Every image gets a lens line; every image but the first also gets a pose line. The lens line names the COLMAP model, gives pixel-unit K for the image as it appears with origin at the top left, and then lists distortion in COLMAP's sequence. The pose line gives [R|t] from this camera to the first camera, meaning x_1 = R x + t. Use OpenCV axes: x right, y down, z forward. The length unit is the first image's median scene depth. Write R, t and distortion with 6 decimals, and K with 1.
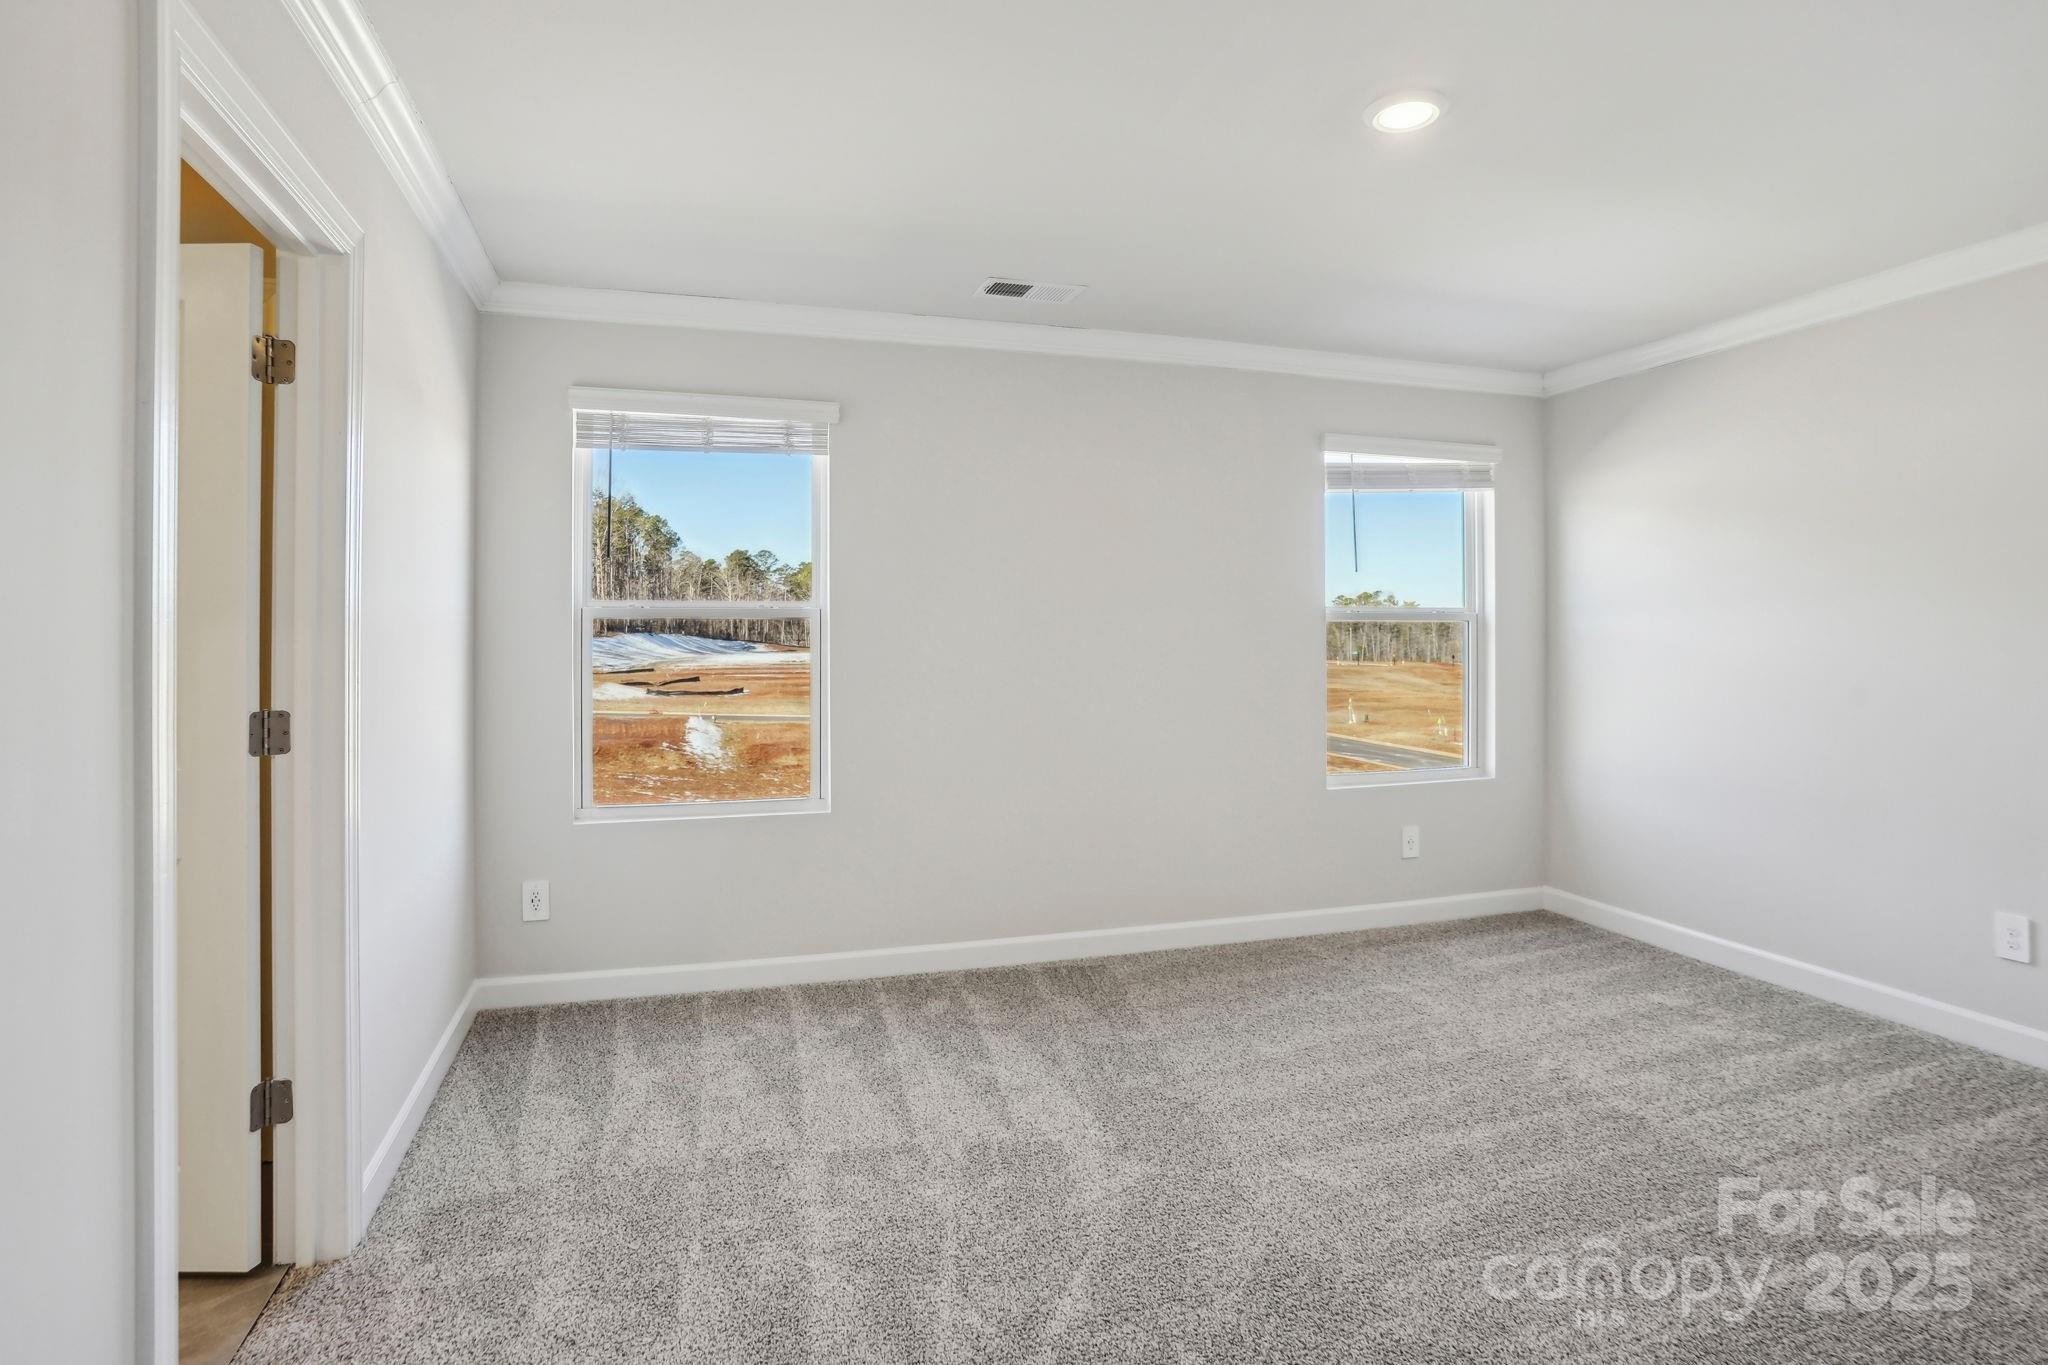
lens RADIAL K [[1087.7, 0, 1023.0], [0, 1087.7, 630.8], [0, 0, 1]] dist [-0.001623, -0.000199]
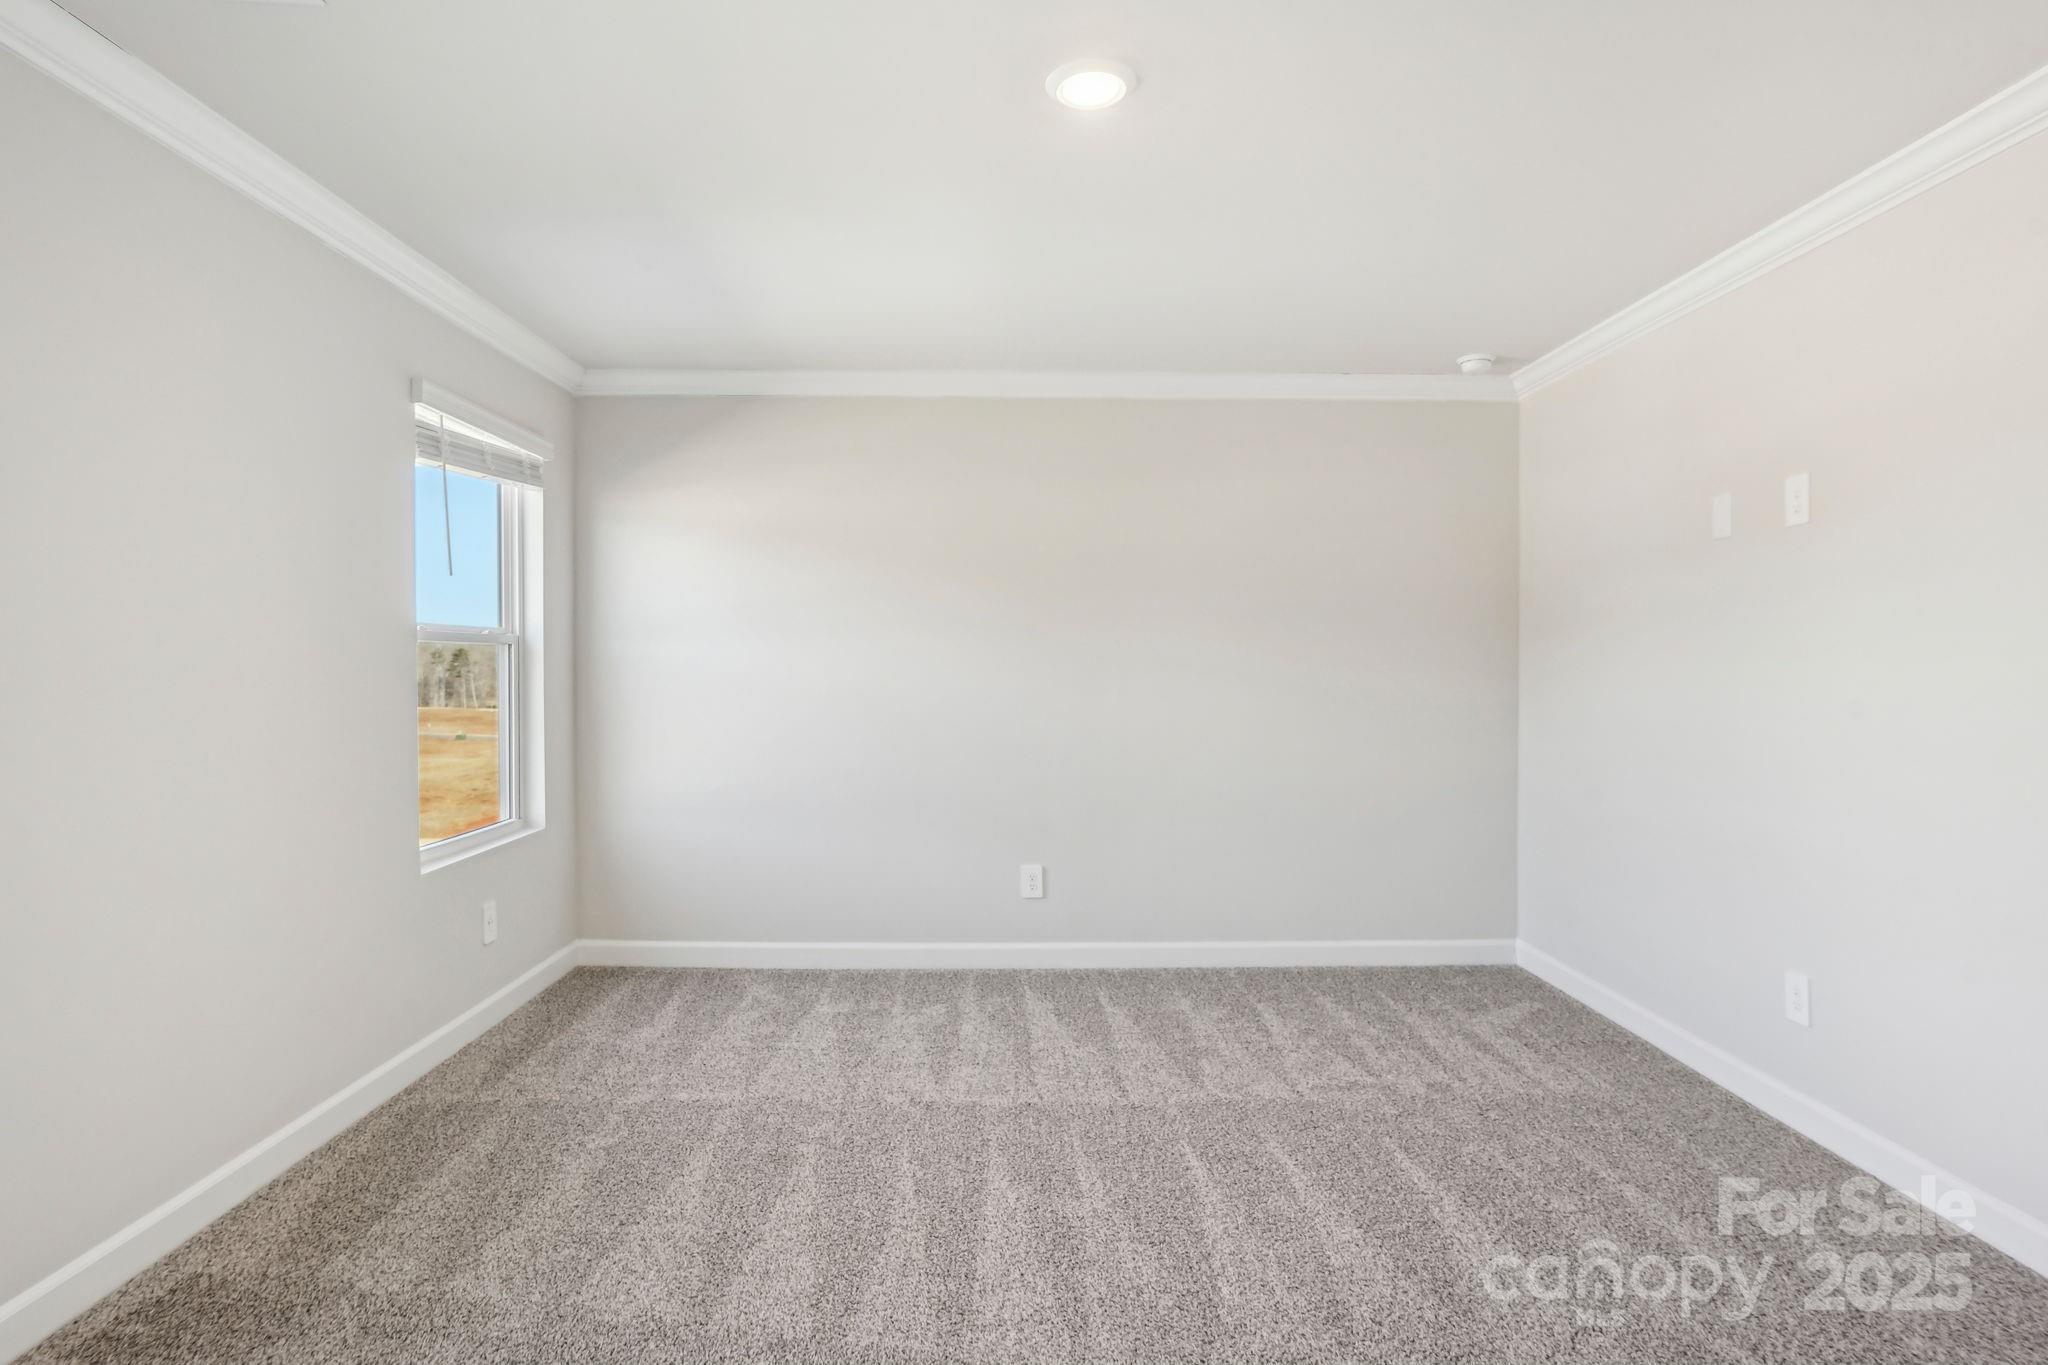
lens RADIAL K [[1053.8, 0, 1114.2], [0, 1053.8, 700.7], [0, 0, 1]] dist [-0.013781, 0.000165]
pose [[0.284263, -0.033614, 0.958157, -0.220505], [-0.010566, 0.999215, 0.038189, -0.002071], [-0.958688, -0.020980, 0.283685, 0.328158]]
